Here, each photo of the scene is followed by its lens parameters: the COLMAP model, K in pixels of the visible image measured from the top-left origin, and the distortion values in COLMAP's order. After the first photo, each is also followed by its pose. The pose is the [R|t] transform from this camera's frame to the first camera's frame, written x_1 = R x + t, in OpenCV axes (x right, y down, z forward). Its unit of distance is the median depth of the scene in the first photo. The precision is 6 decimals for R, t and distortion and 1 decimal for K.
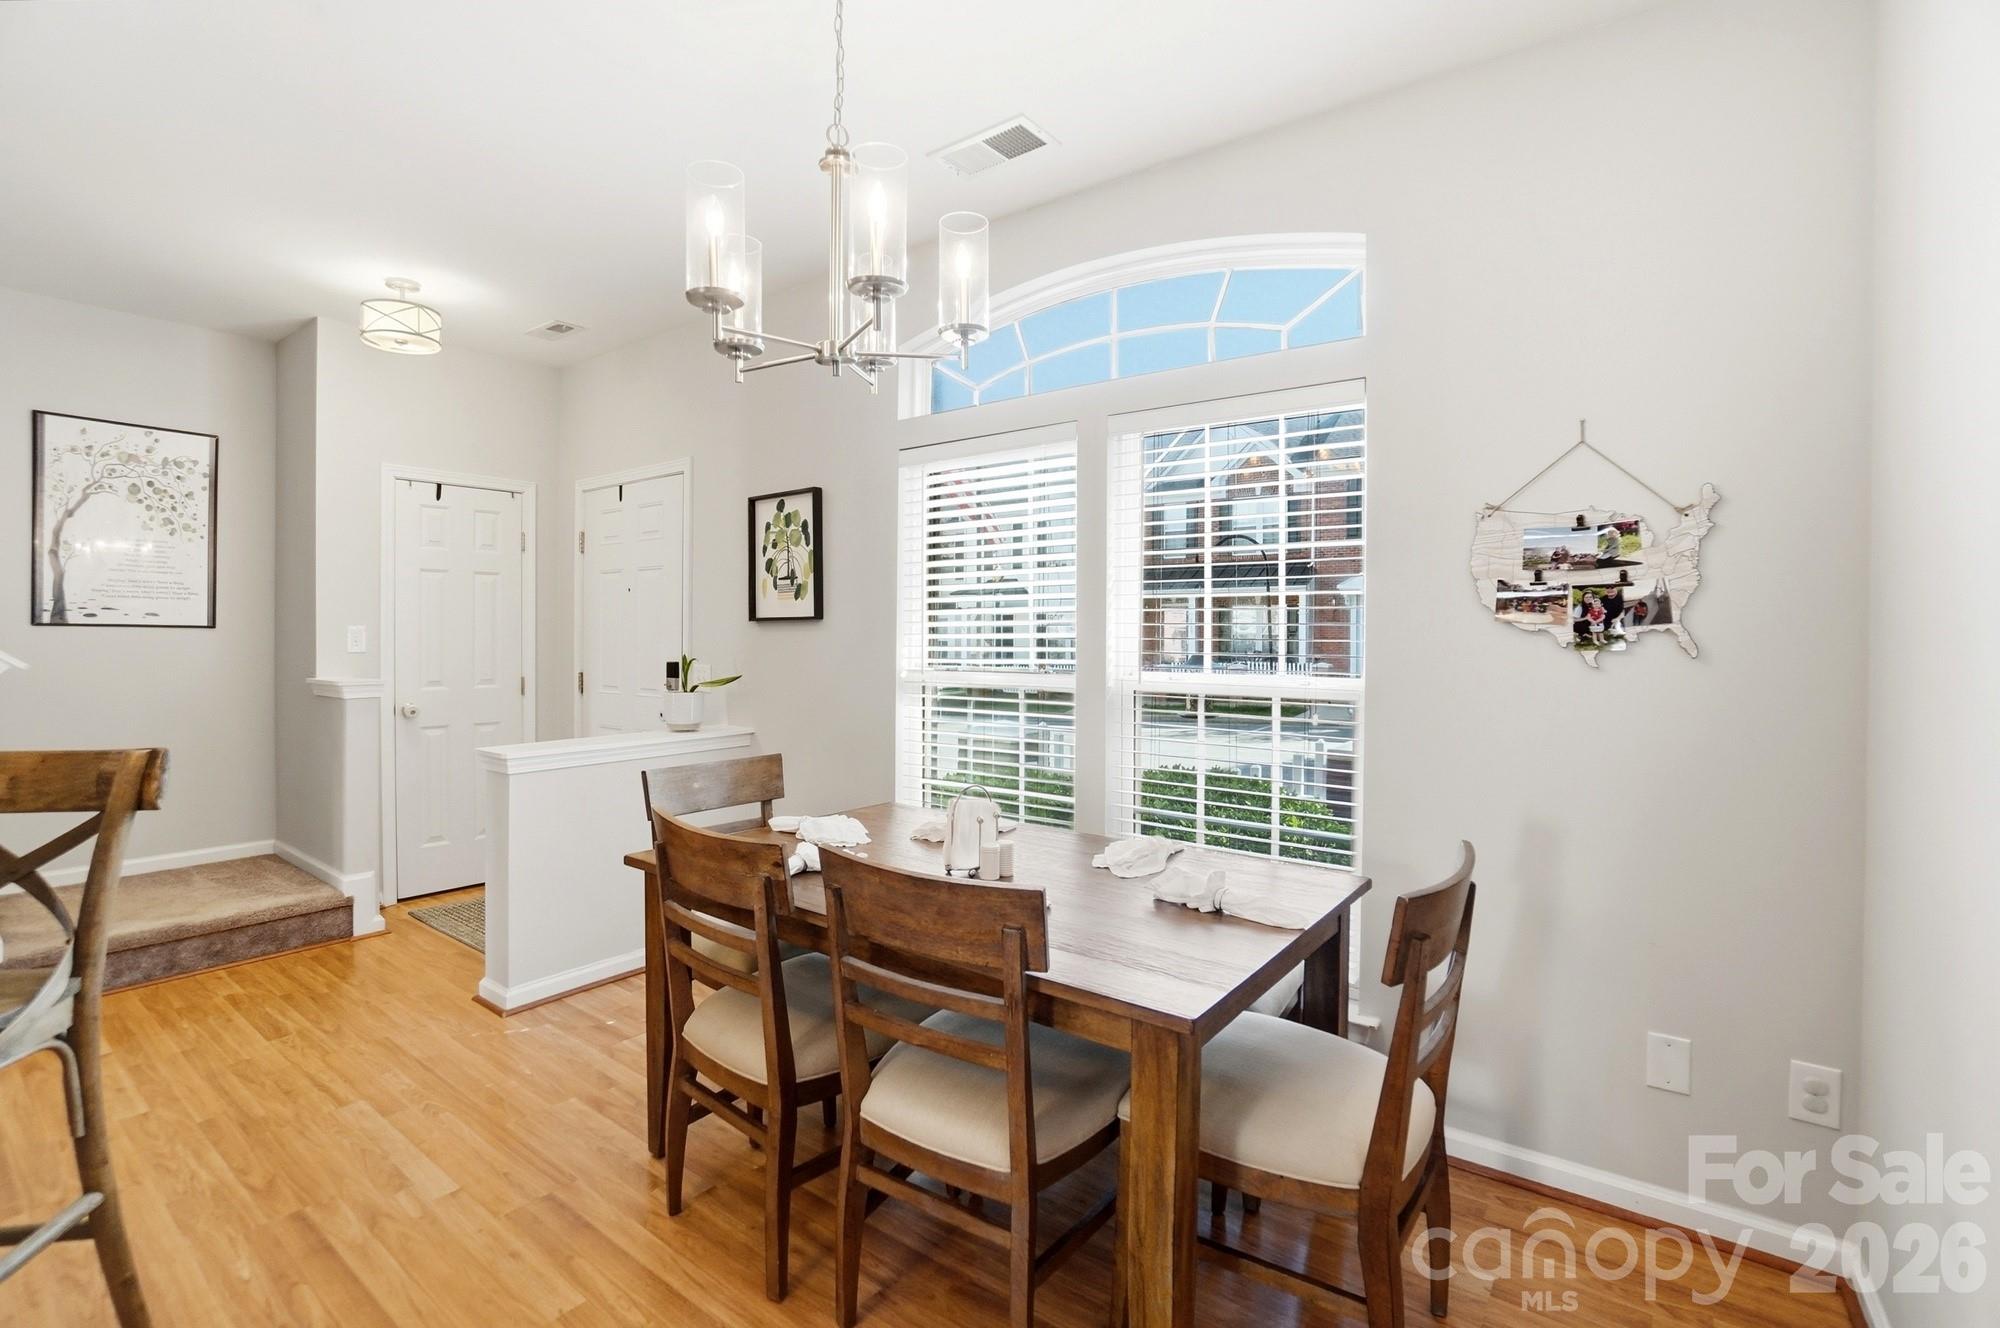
lens RADIAL K [[890.6, 0, 986.8], [0, 890.6, 646.1], [0, 0, 1]] dist [-0.055800, 0.021500]
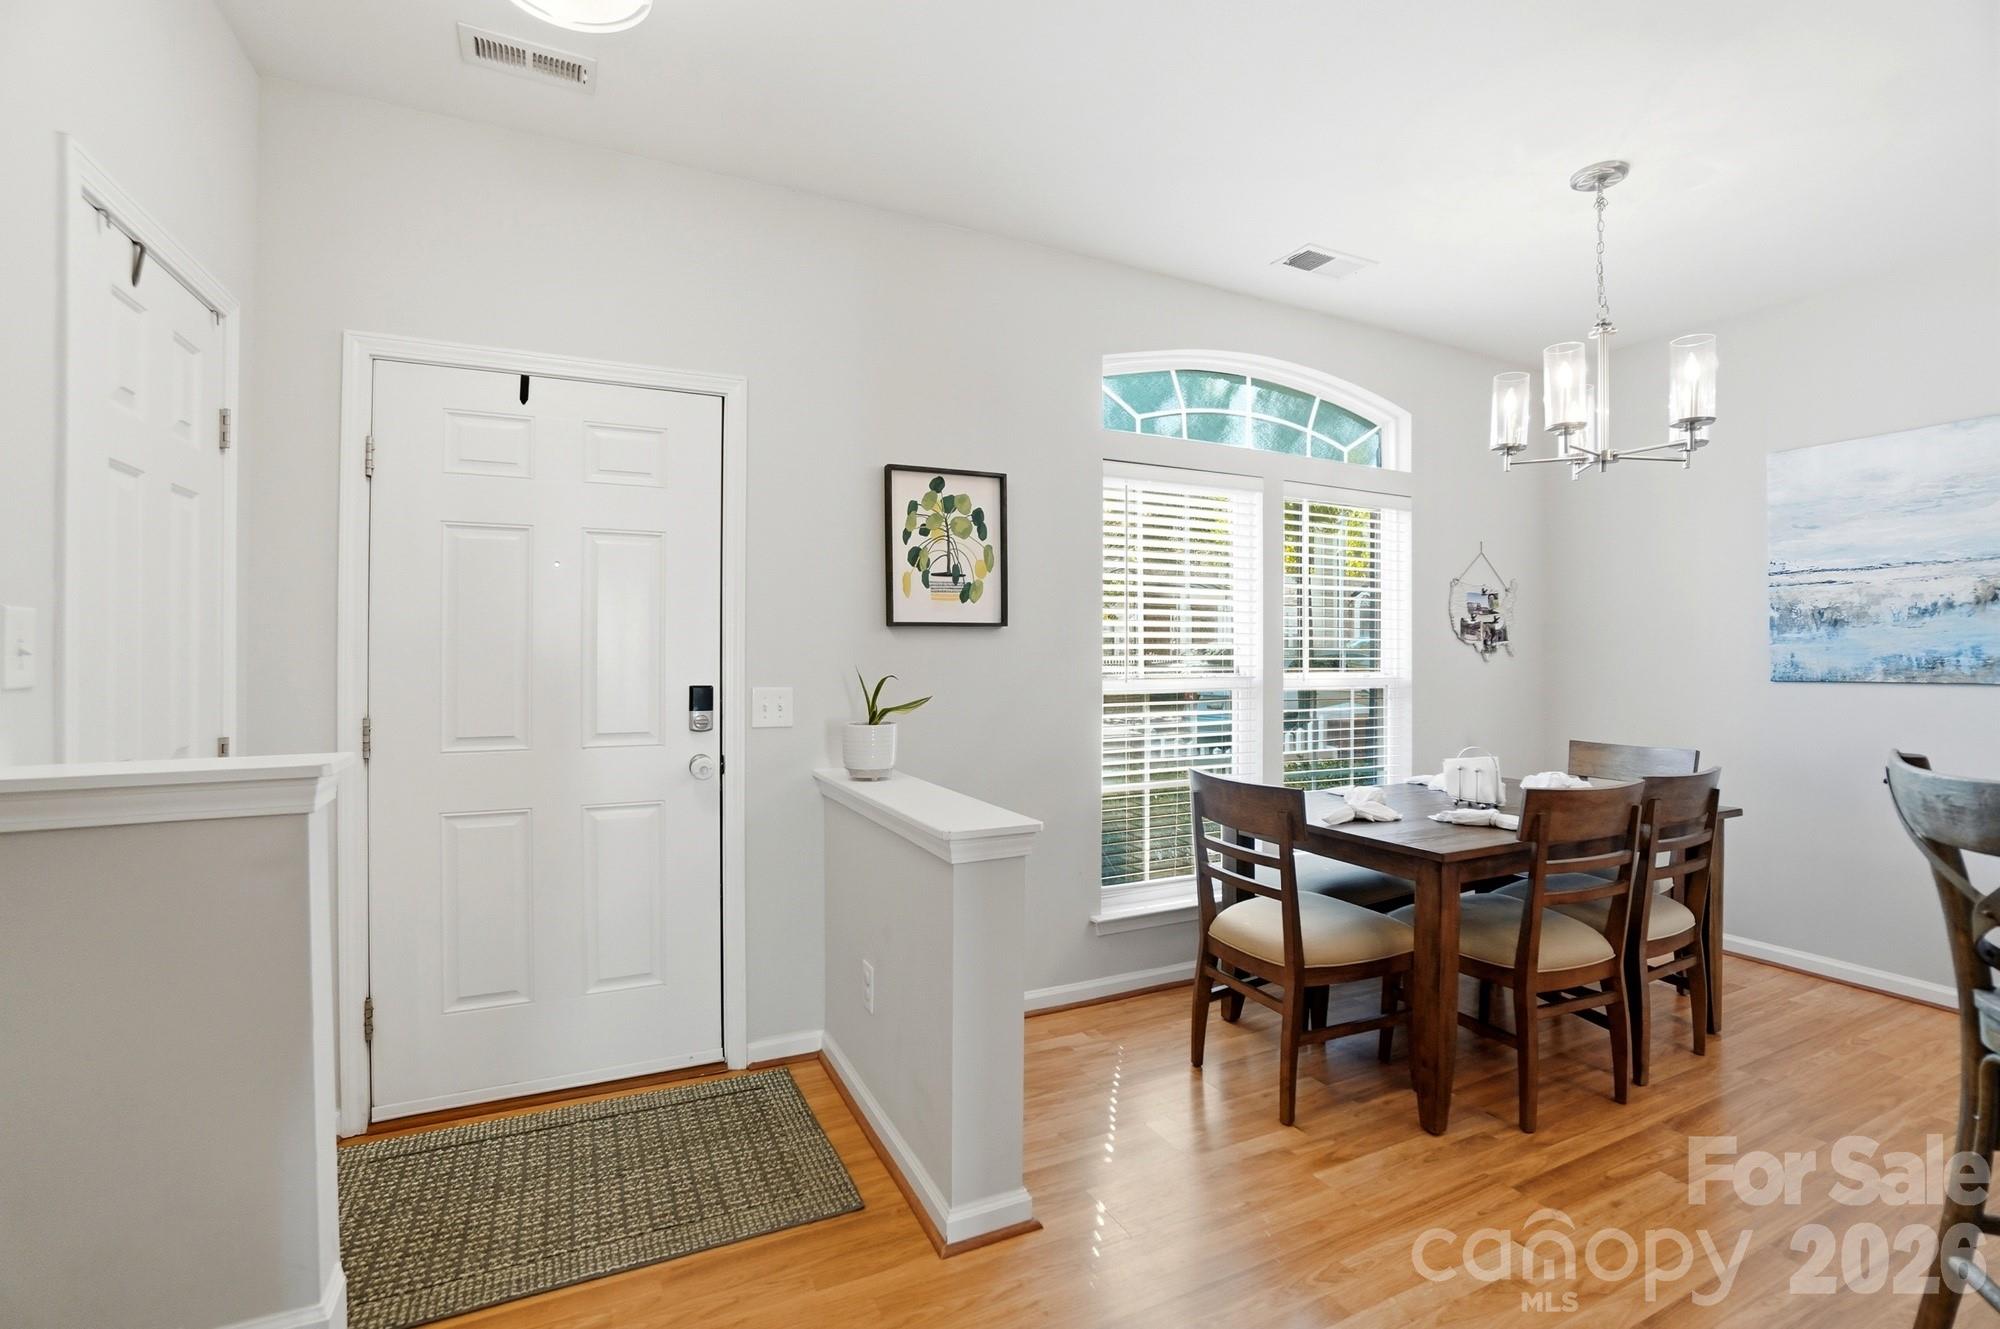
lens RADIAL K [[890.6, 0, 986.8], [0, 890.6, 646.6], [0, 0, 1]] dist [-0.055800, 0.021500]
pose [[0.457534, 0.000404, 0.889192, -0.956914], [0.009014, 0.999946, -0.005092, -0.006126], [-0.889146, 0.010345, 0.457506, 0.606940]]
